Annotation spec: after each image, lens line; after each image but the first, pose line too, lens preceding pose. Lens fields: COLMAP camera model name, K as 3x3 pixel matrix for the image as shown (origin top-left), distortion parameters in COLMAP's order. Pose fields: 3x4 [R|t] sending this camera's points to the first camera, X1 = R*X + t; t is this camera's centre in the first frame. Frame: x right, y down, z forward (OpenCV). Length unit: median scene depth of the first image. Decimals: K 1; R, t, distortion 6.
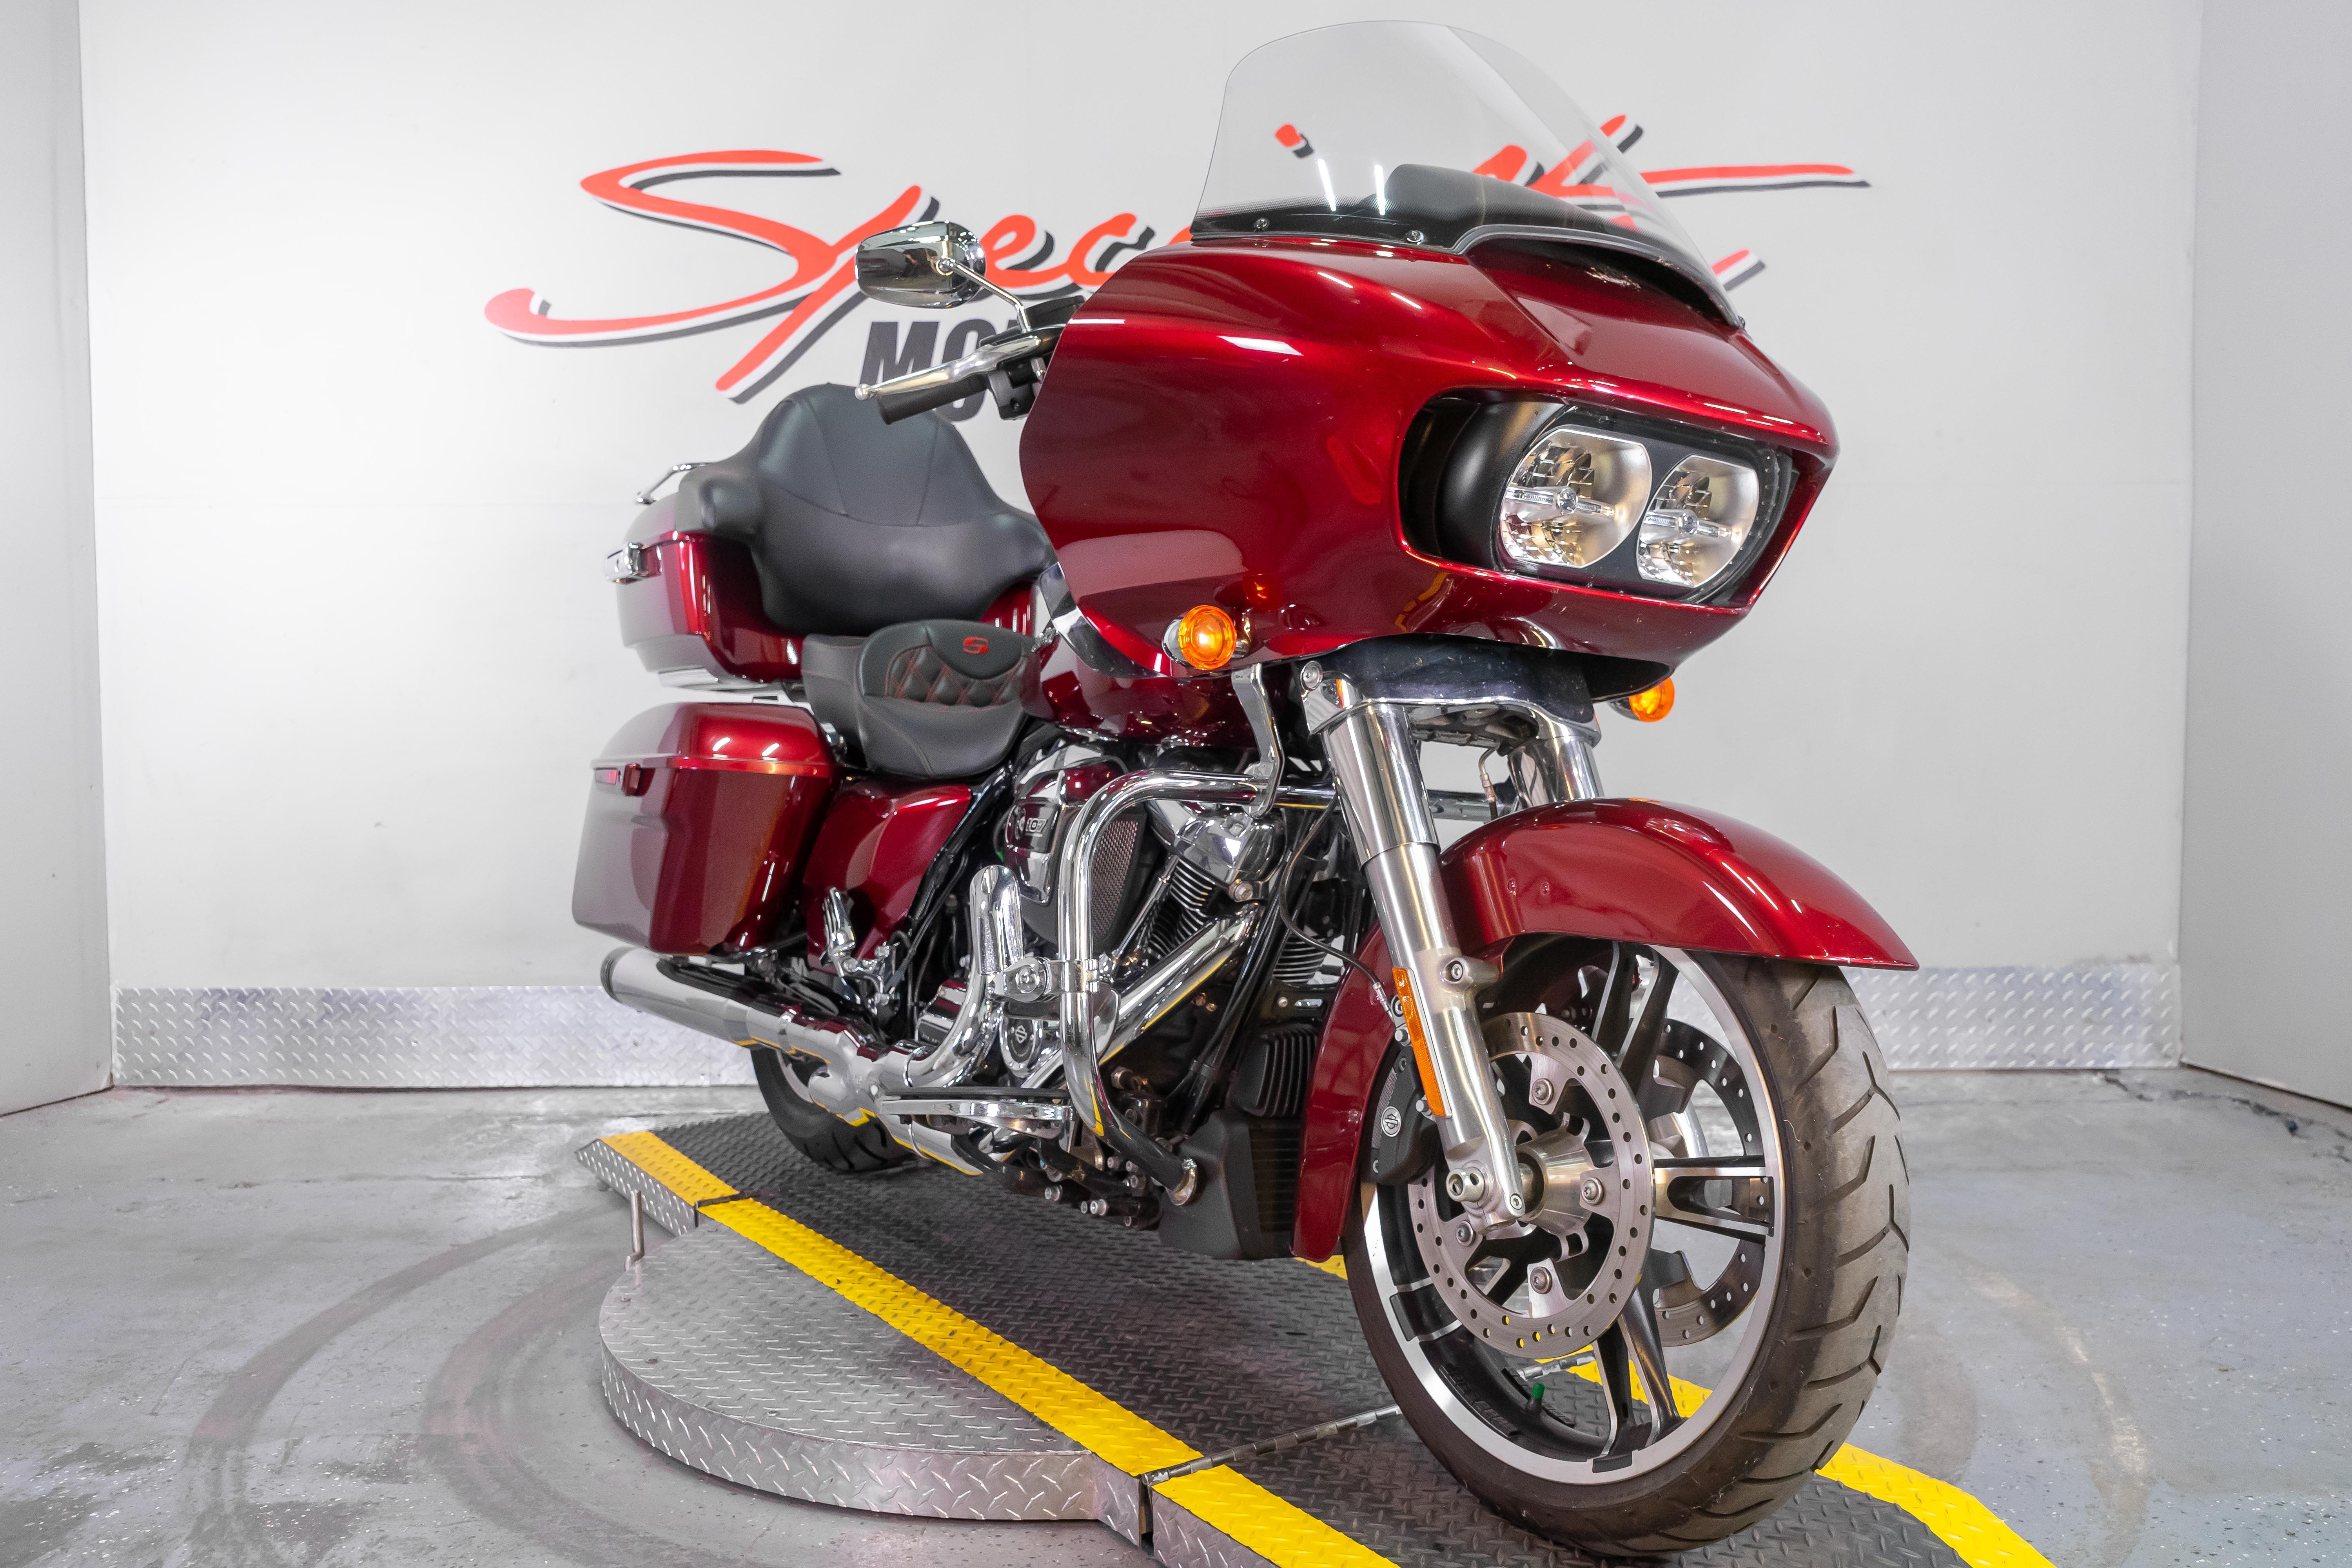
lens RADIAL K [[2088.9, 0, 1176.0], [0, 2088.9, 784.0], [0, 0, 1]] dist [0.005726, -0.000450]
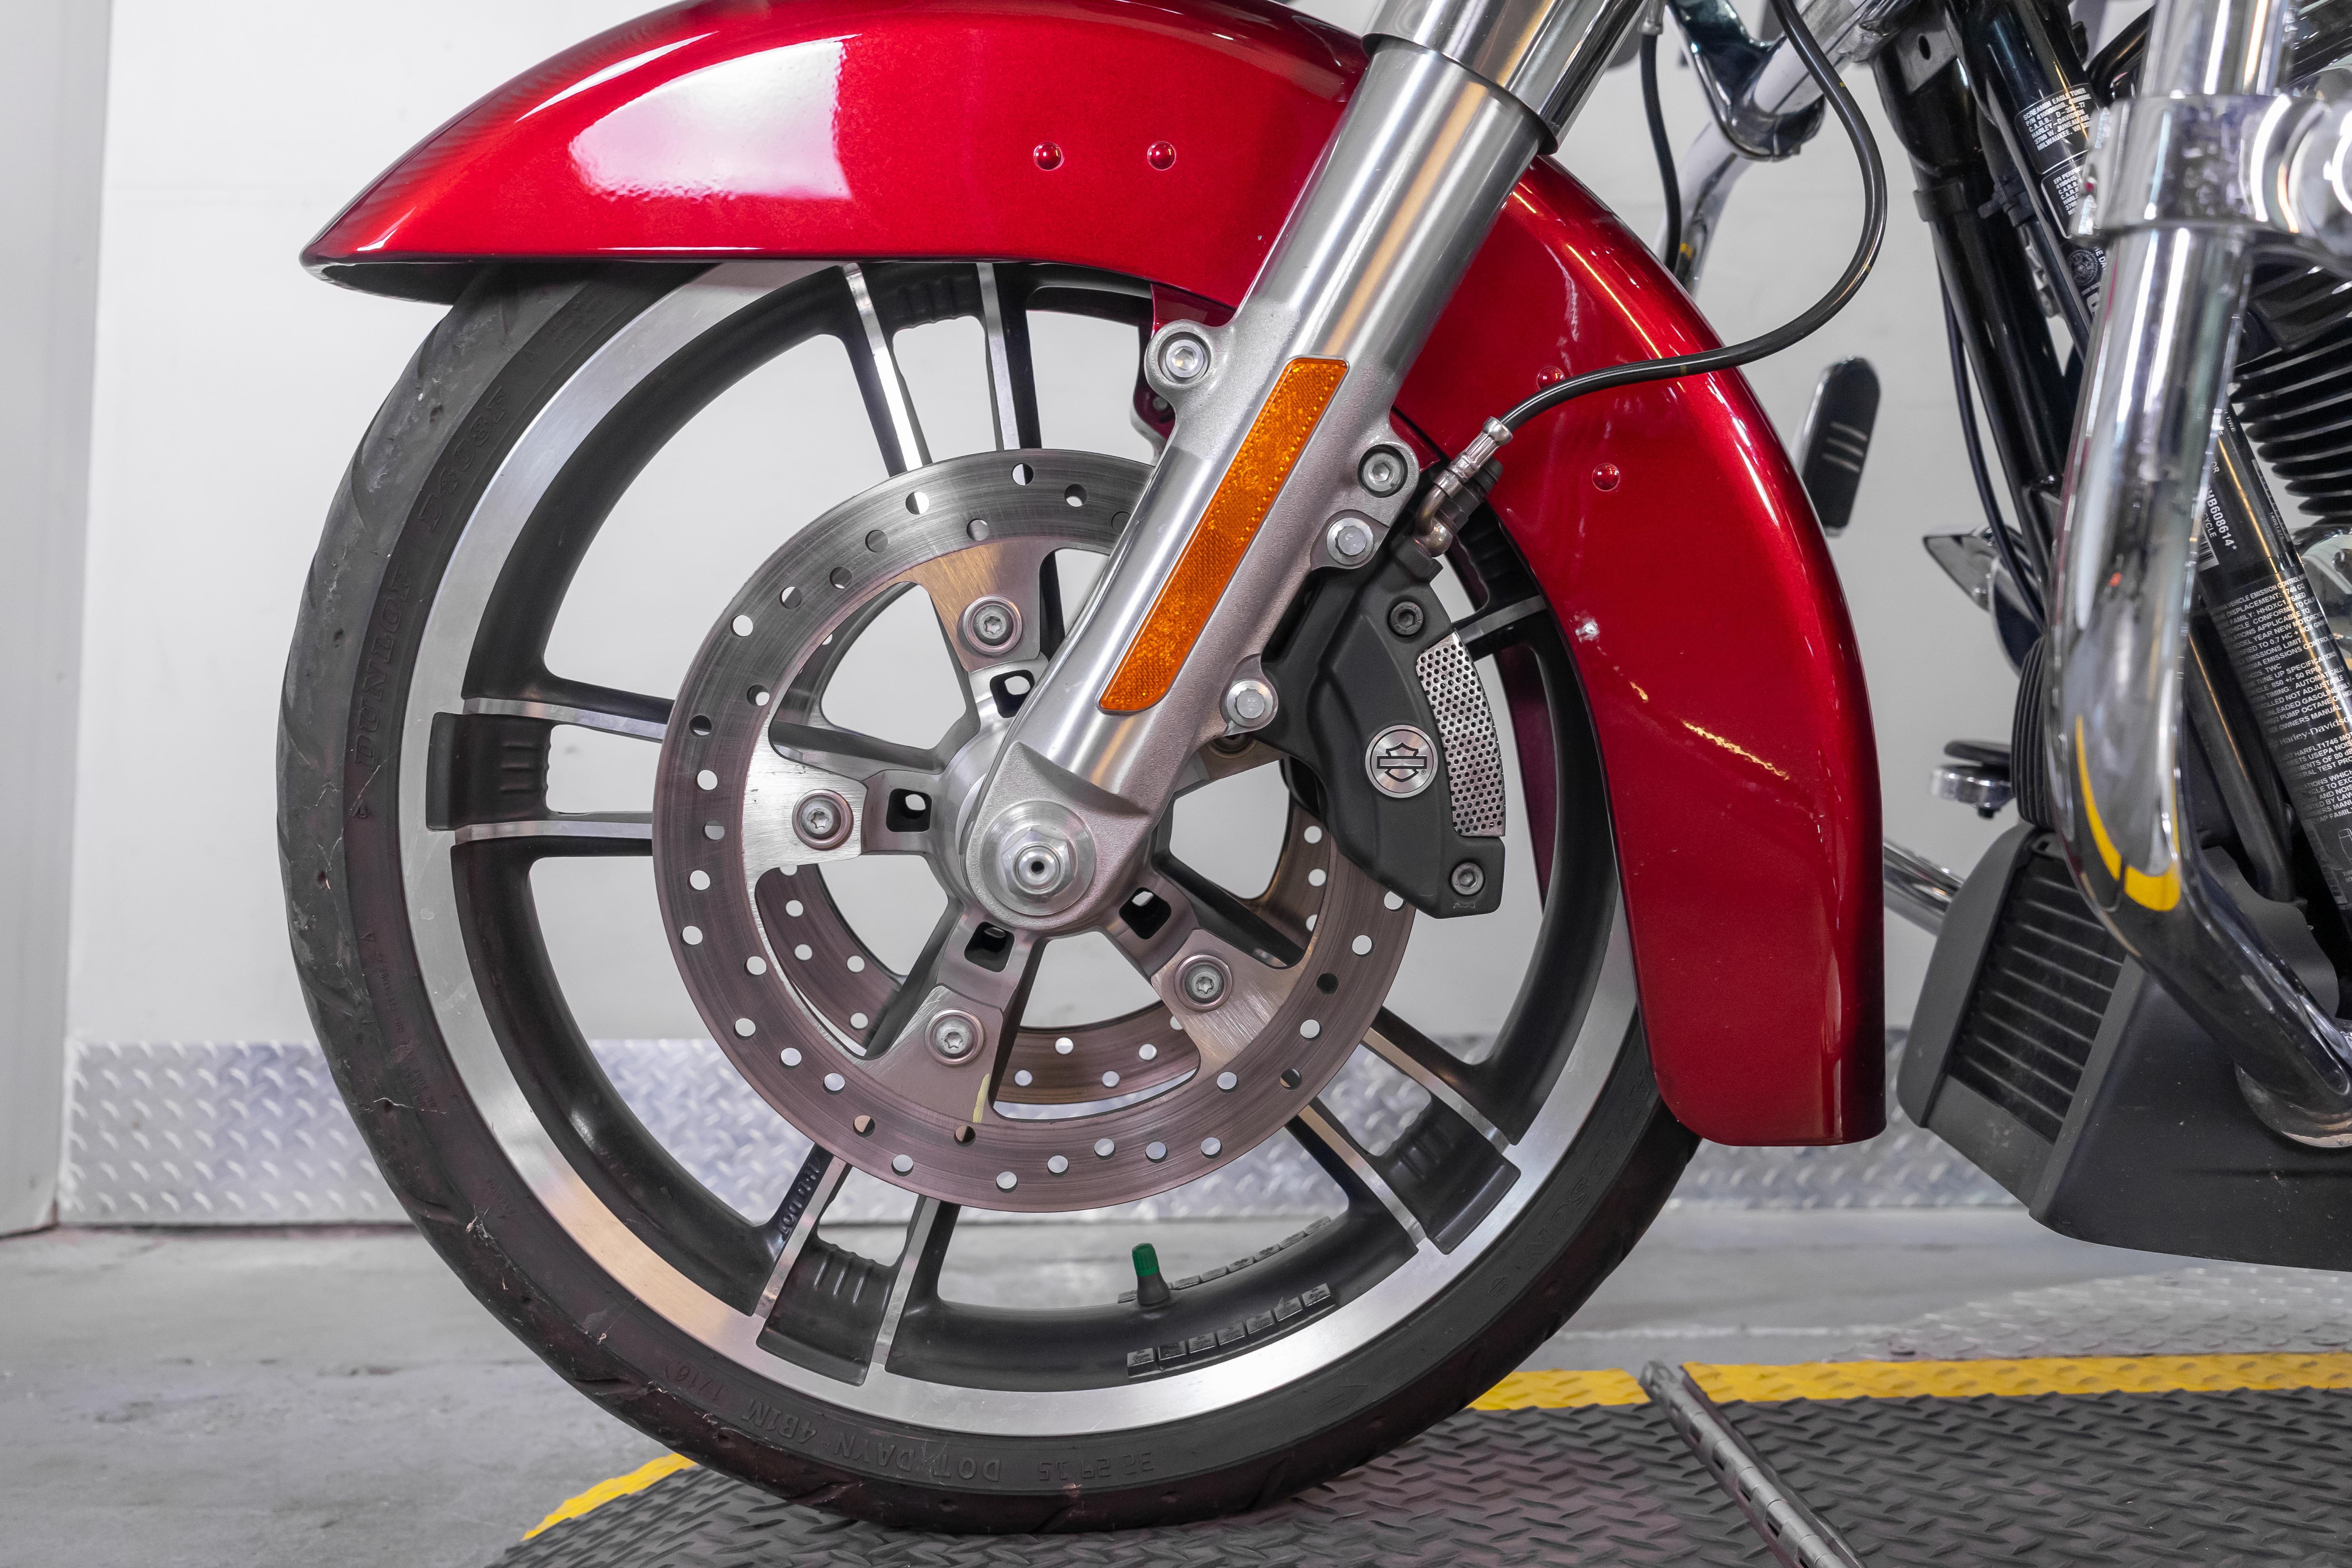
lens RADIAL K [[2088.9, 0, 1176.0], [0, 2088.9, 784.0], [0, 0, 1]] dist [0.005726, -0.000450]
pose [[0.999206, 0.008773, 0.038852, -0.271928], [-0.003466, 0.990891, -0.134620, 0.118426], [-0.039679, 0.134378, 0.990135, 0.491506]]
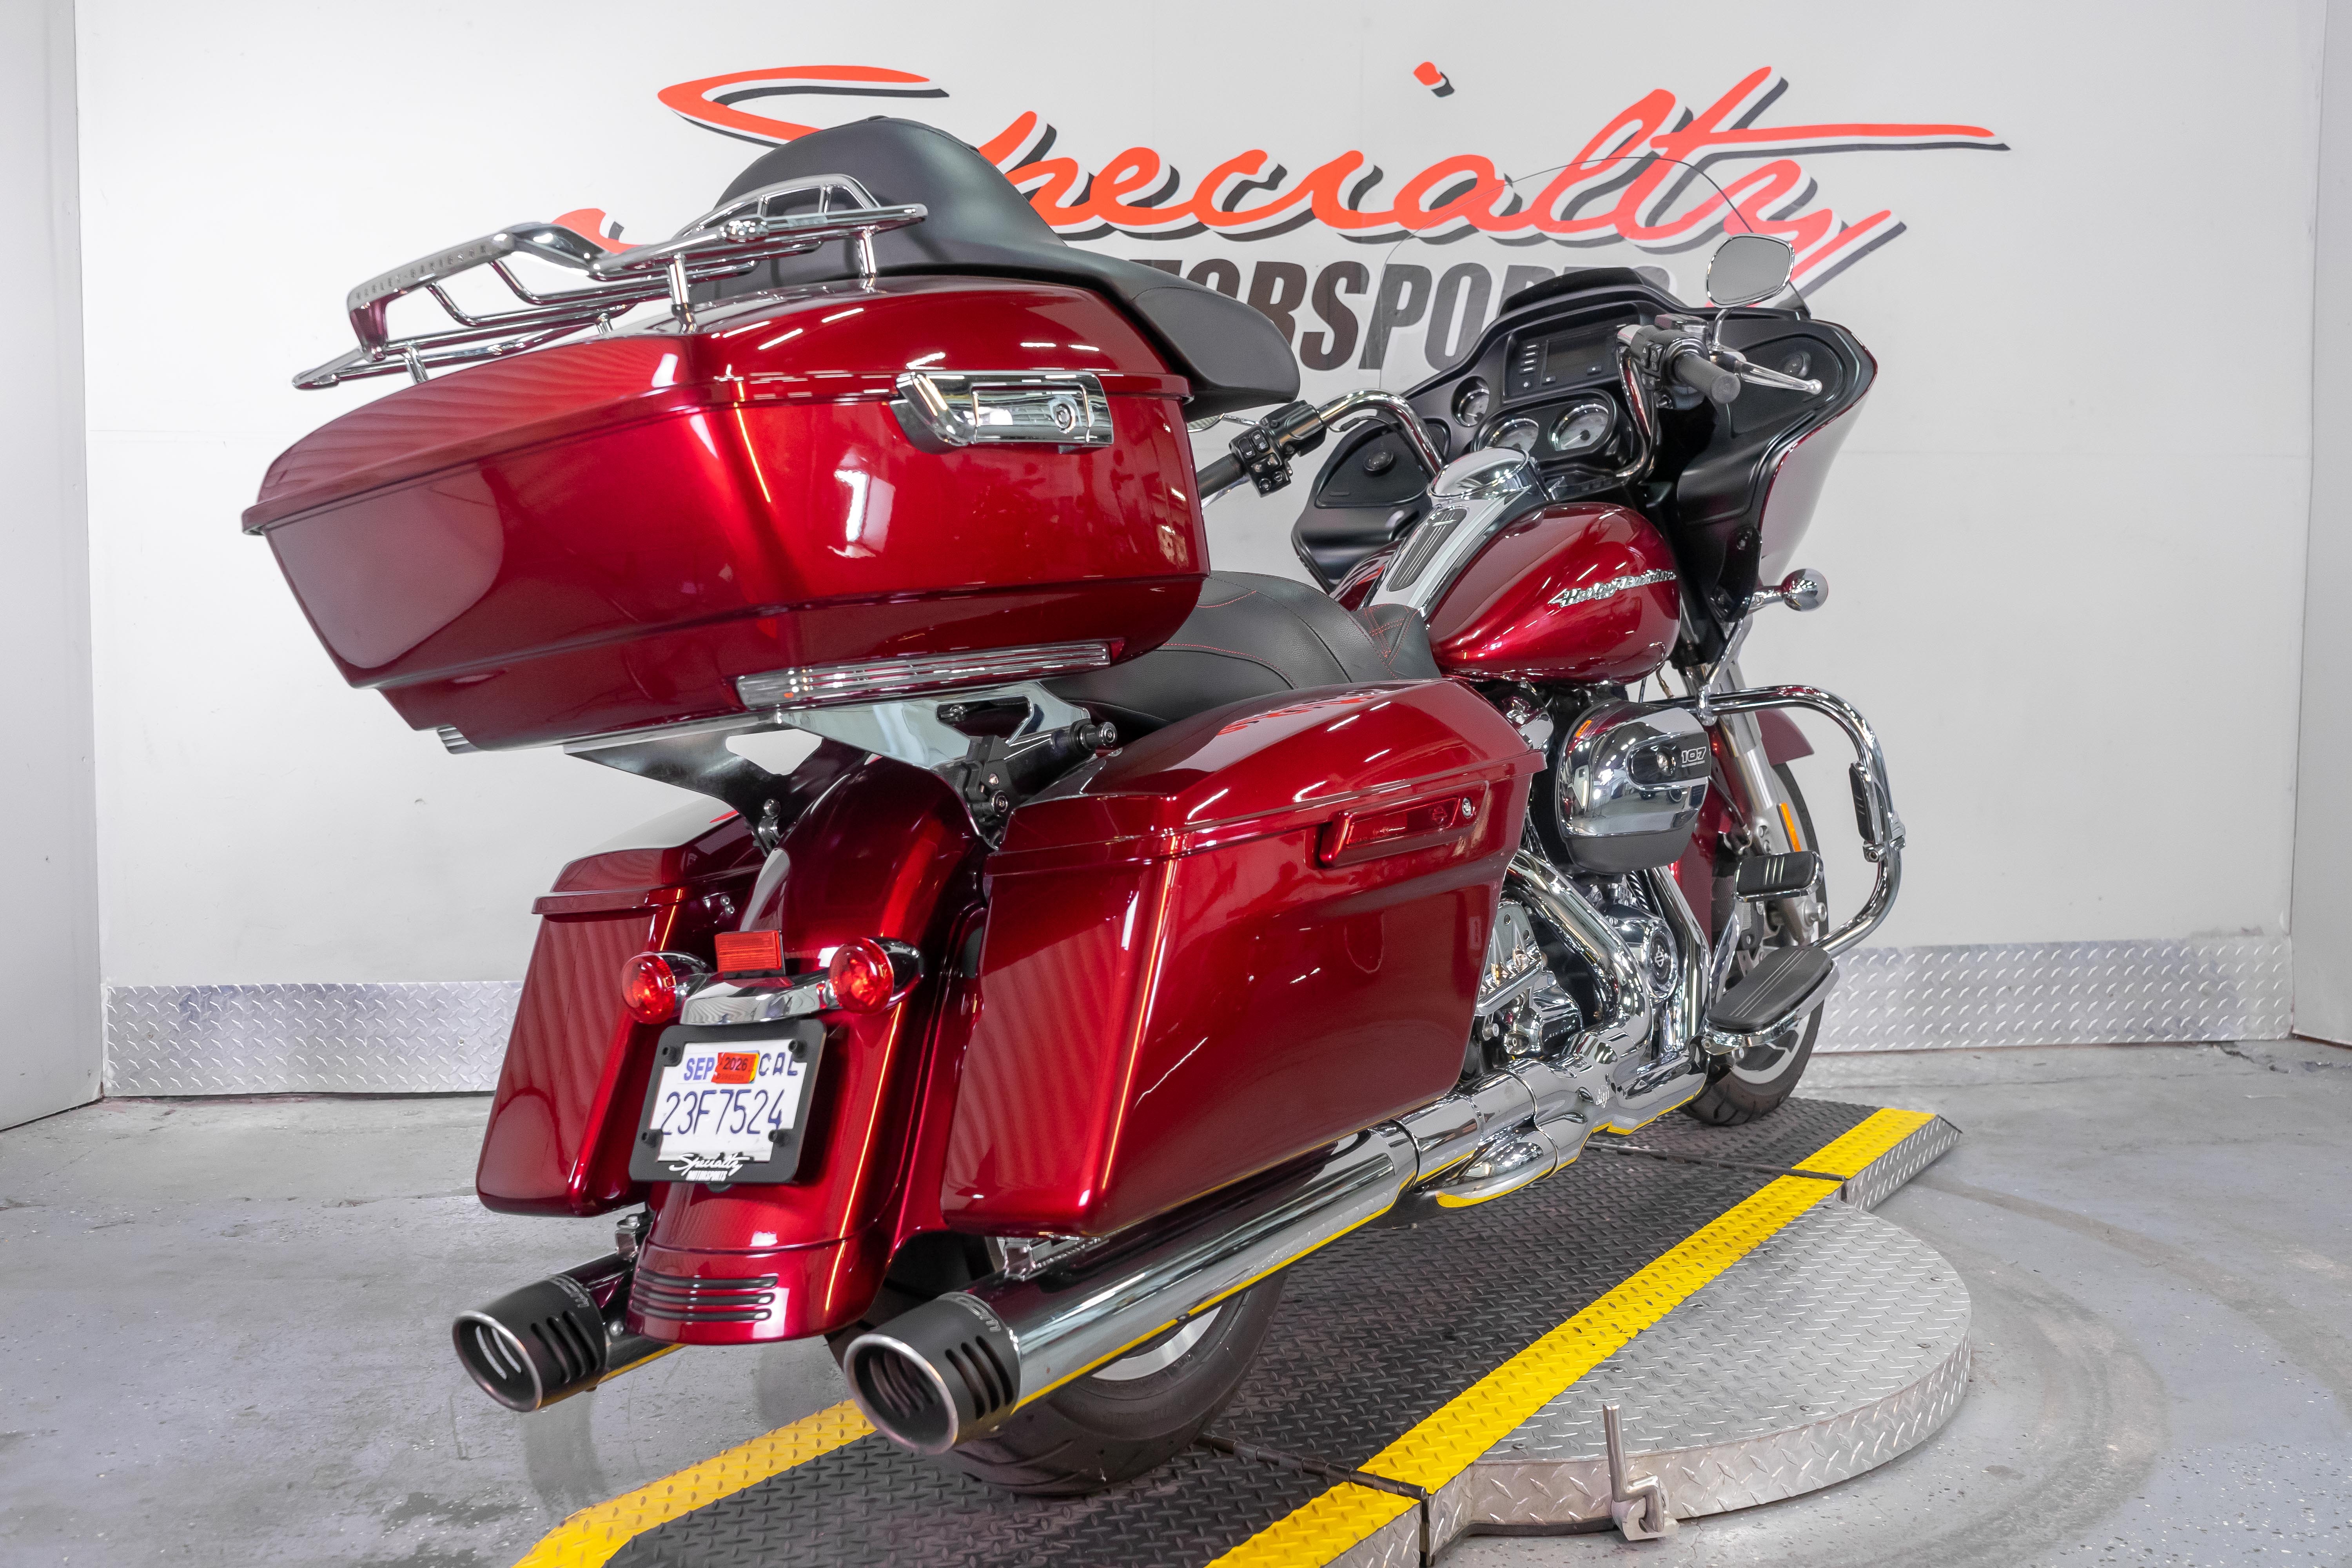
lens RADIAL K [[2190.2, 0, 1183.4], [0, 2190.2, 780.6], [0, 0, 1]] dist [0.006768, -0.000982]
pose [[0.991679, -0.000249, 0.128736, -0.201419], [-0.000694, 0.999973, 0.007281, 0.004171], [-0.128735, -0.007310, 0.991652, 0.025877]]
